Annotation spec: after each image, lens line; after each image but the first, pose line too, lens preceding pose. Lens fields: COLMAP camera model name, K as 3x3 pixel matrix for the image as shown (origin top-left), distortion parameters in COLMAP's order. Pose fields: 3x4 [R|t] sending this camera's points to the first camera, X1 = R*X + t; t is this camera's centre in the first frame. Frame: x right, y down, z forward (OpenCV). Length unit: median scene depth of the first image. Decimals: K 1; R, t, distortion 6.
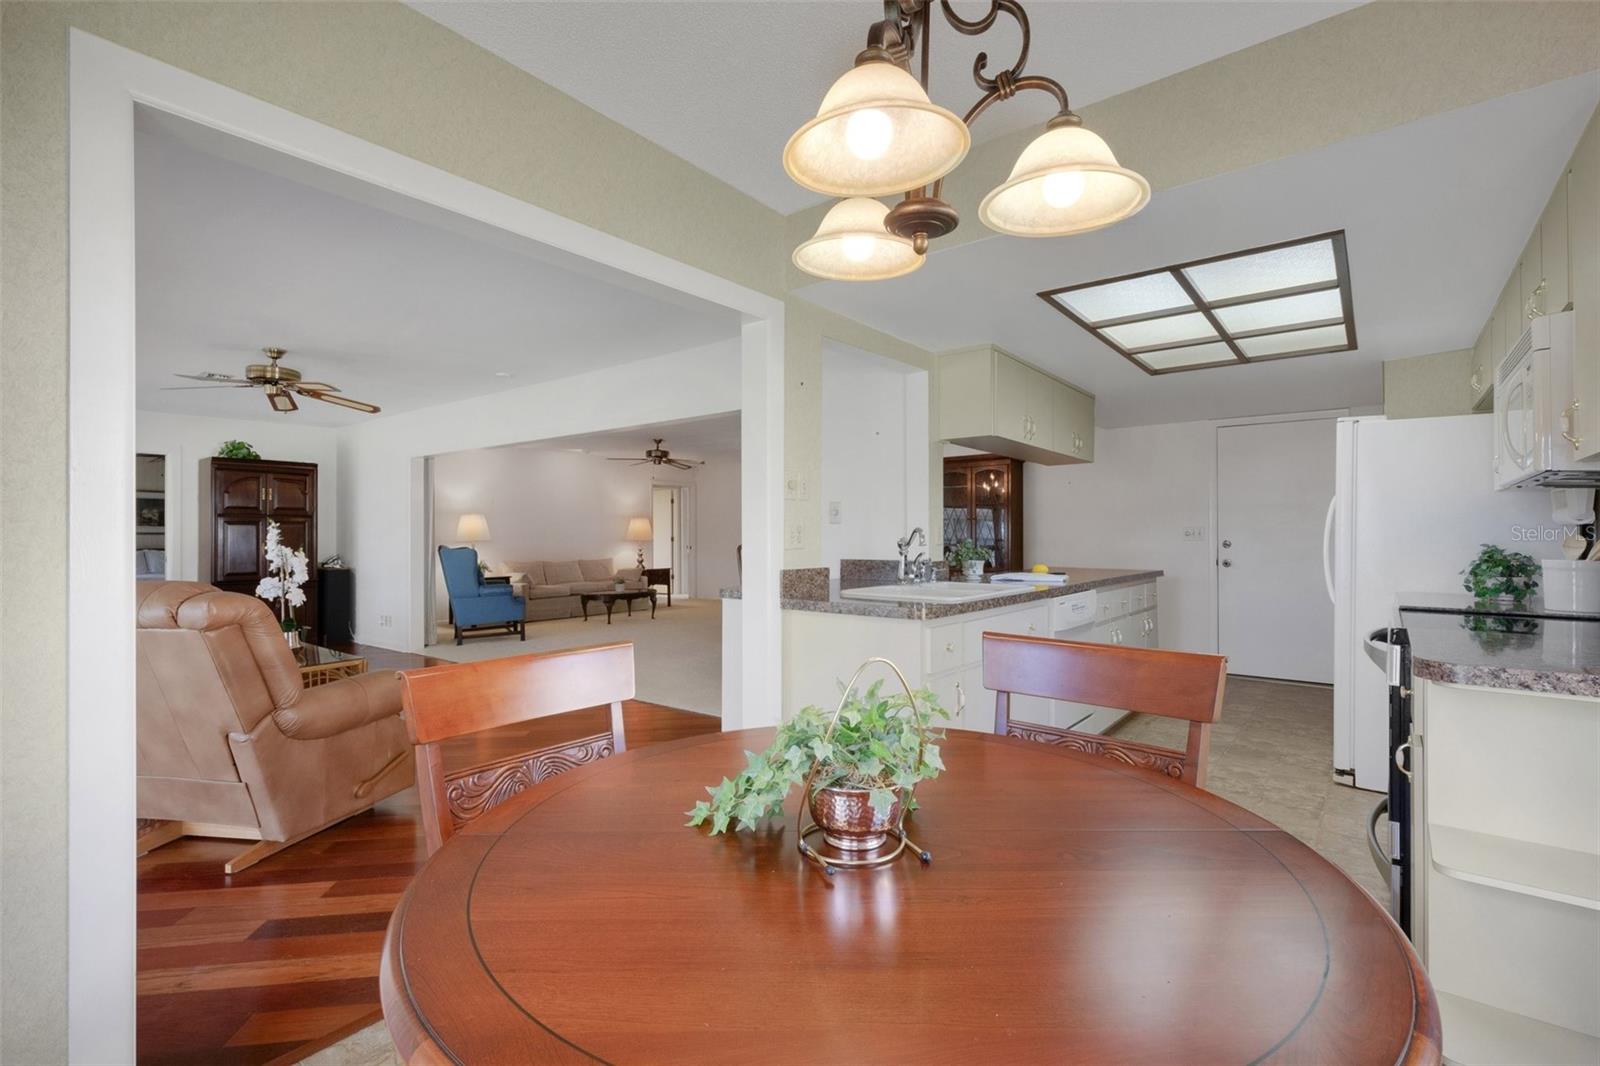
lens RADIAL K [[720.8, 0, 796.7], [0, 720.8, 527.9], [0, 0, 1]] dist [-0.007012, -0.000529]
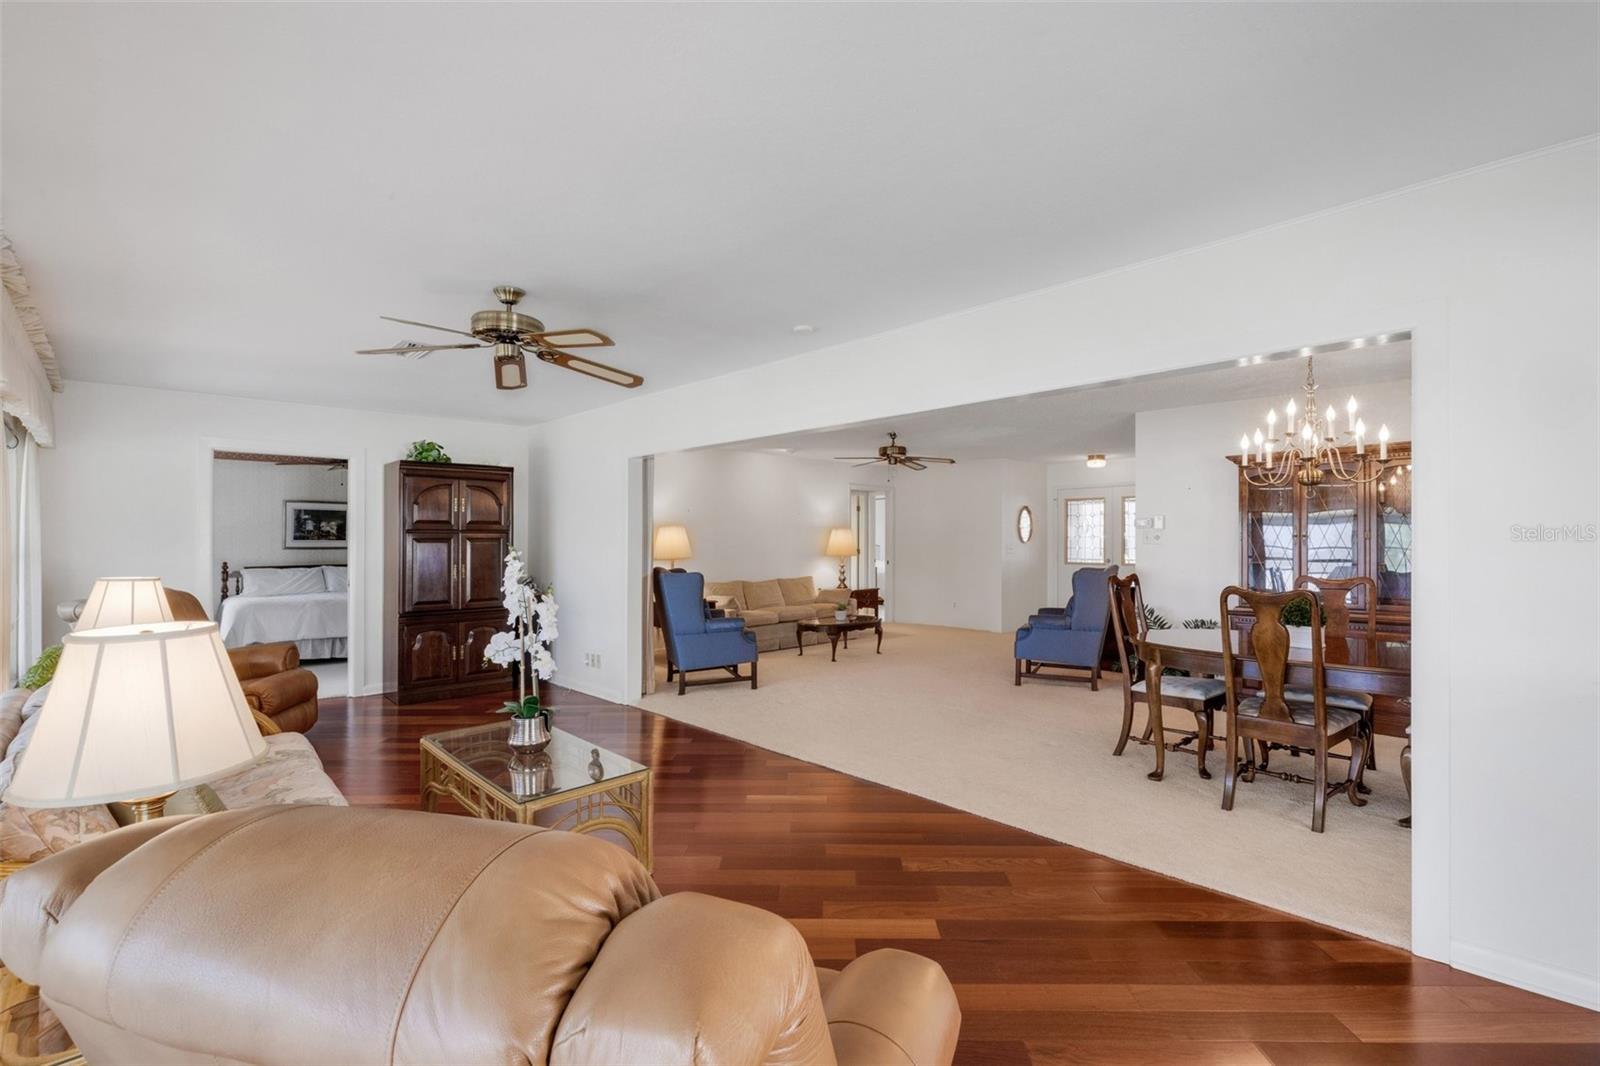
lens RADIAL K [[720.8, 0, 796.7], [0, 720.8, 527.9], [0, 0, 1]] dist [-0.007012, -0.000529]
pose [[0.988686, -0.002964, -0.149972, -0.233920], [0.001811, 0.999968, -0.007825, -0.013655], [0.149991, 0.007465, 0.988659, 0.244811]]
